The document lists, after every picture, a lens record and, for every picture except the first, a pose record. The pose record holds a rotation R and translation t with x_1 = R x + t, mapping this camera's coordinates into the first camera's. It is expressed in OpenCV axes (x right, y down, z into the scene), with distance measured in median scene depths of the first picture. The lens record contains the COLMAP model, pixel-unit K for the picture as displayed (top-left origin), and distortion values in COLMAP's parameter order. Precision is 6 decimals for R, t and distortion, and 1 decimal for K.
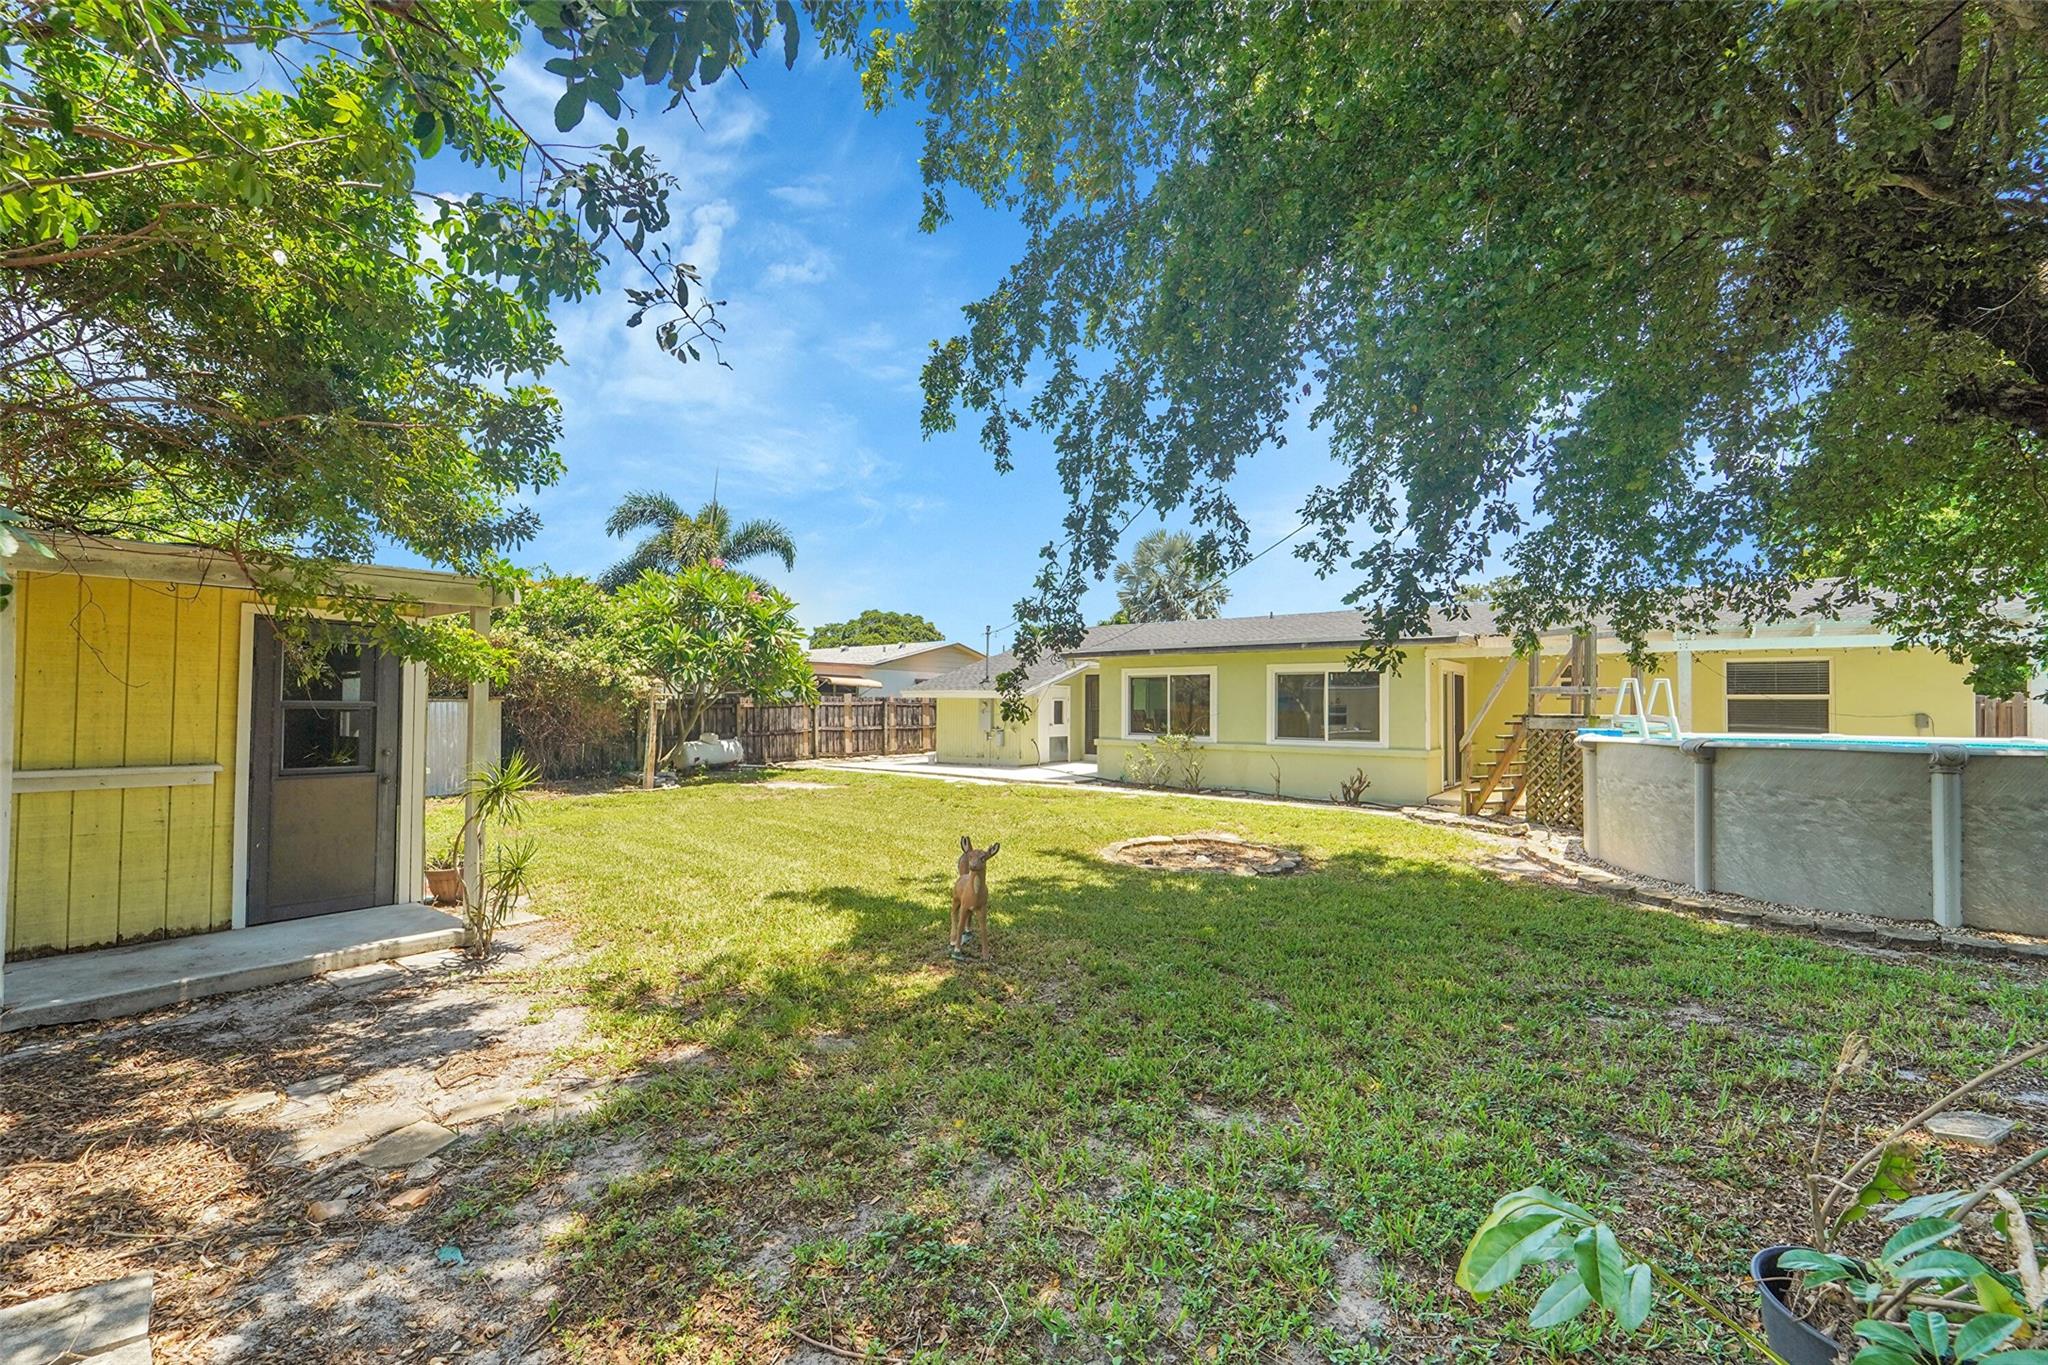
lens RADIAL K [[823.8, 0, 1017.9], [0, 823.8, 689.3], [0, 0, 1]] dist [0.002296, 0.000290]
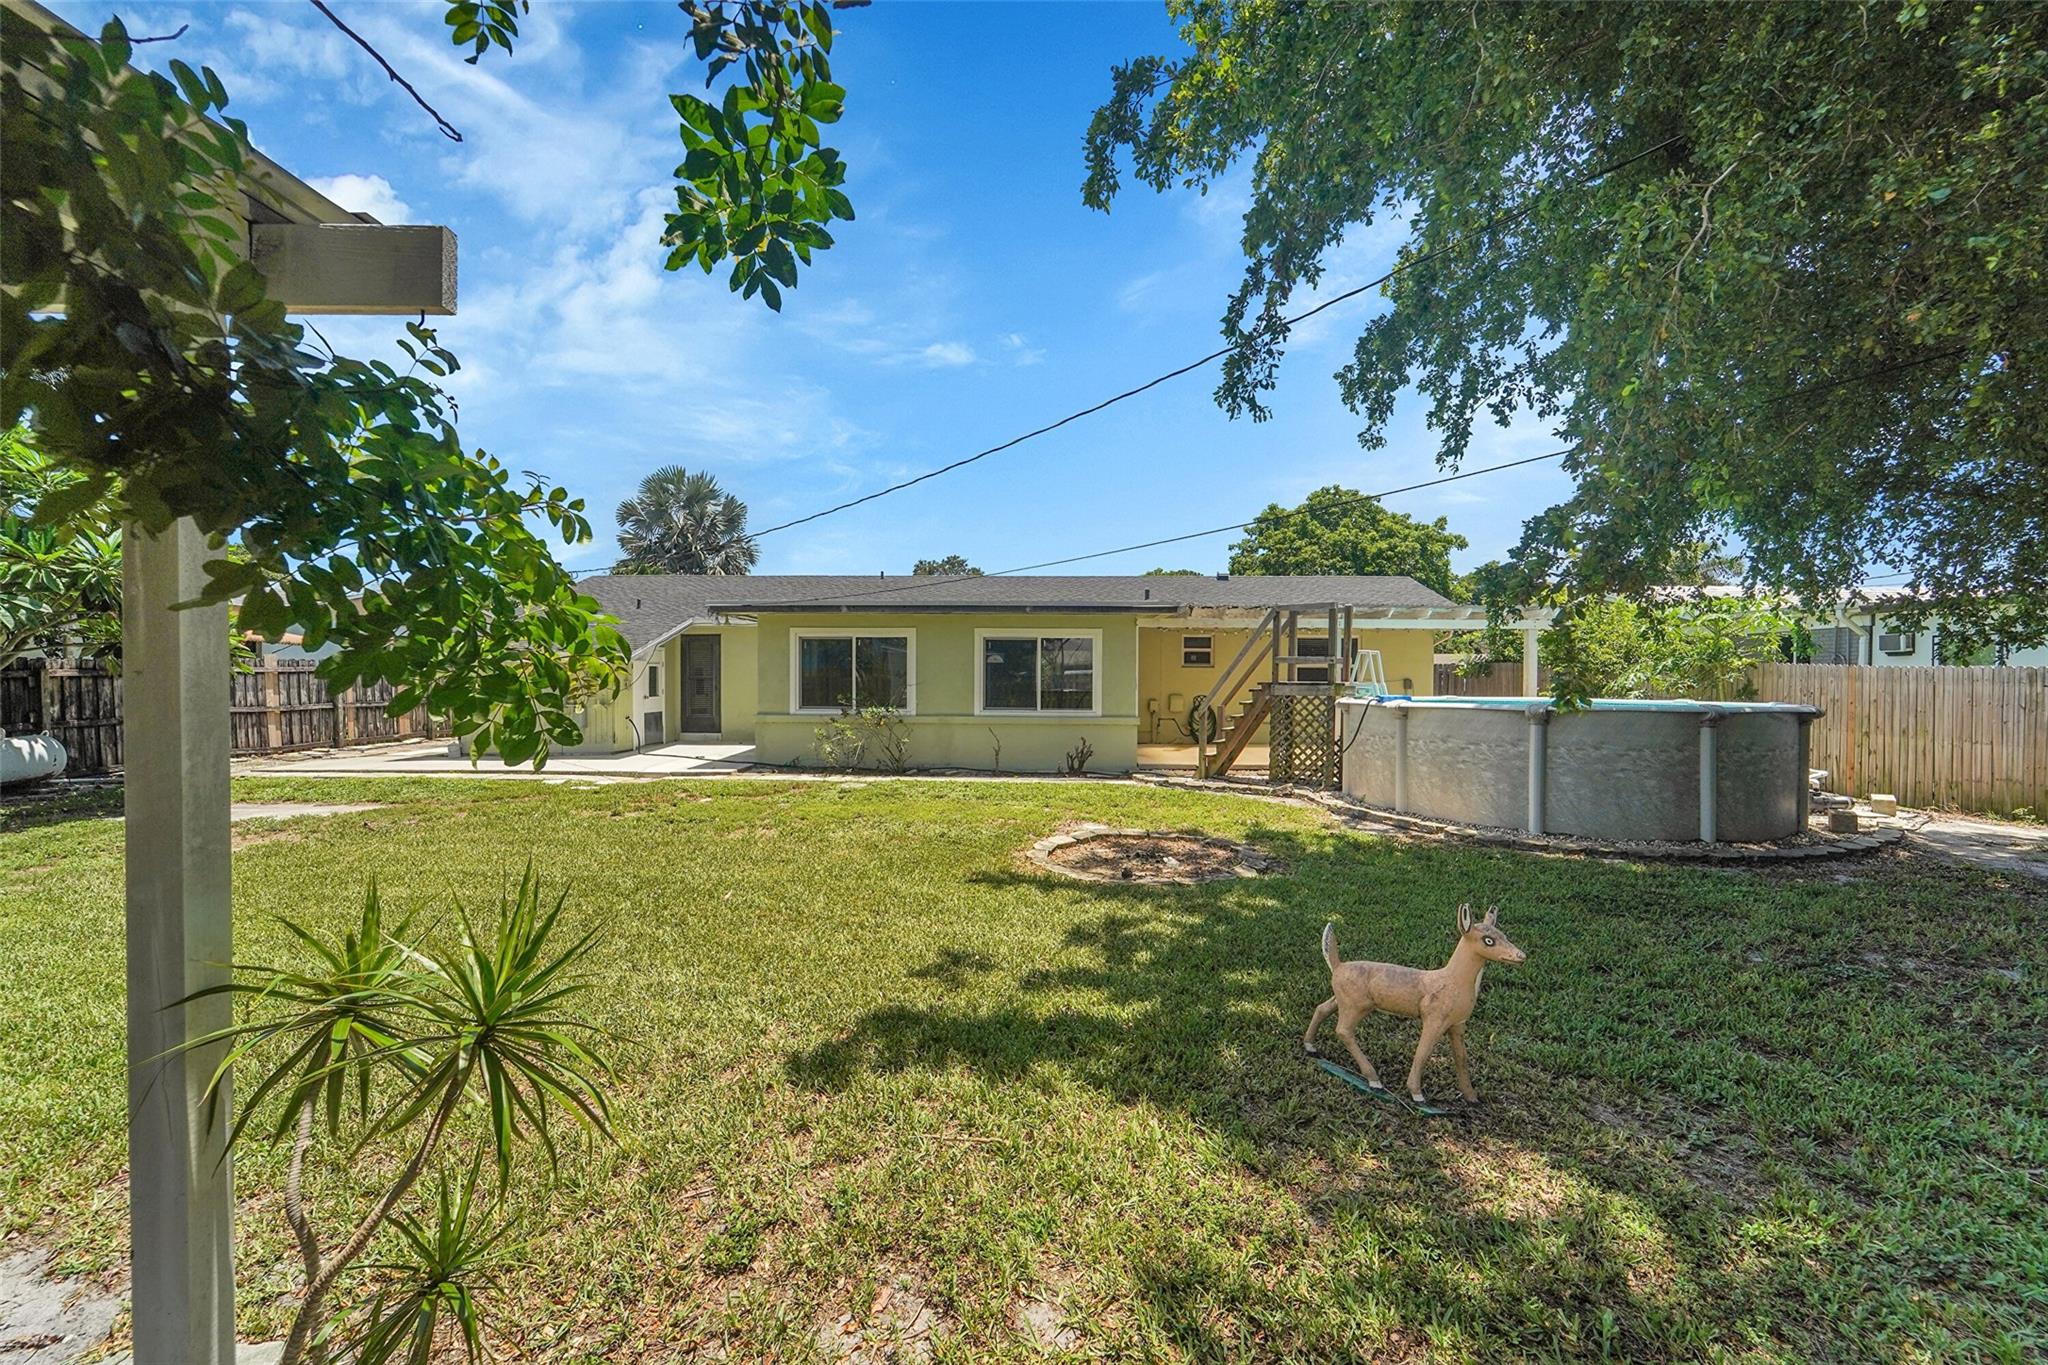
lens RADIAL K [[823.8, 0, 1017.9], [0, 823.8, 689.3], [0, 0, 1]] dist [0.002296, 0.000290]
pose [[0.800556, -0.012156, 0.599135, -0.193957], [-0.012535, 0.999236, 0.037022, 0.002788], [-0.599127, -0.037148, 0.799792, 0.221898]]
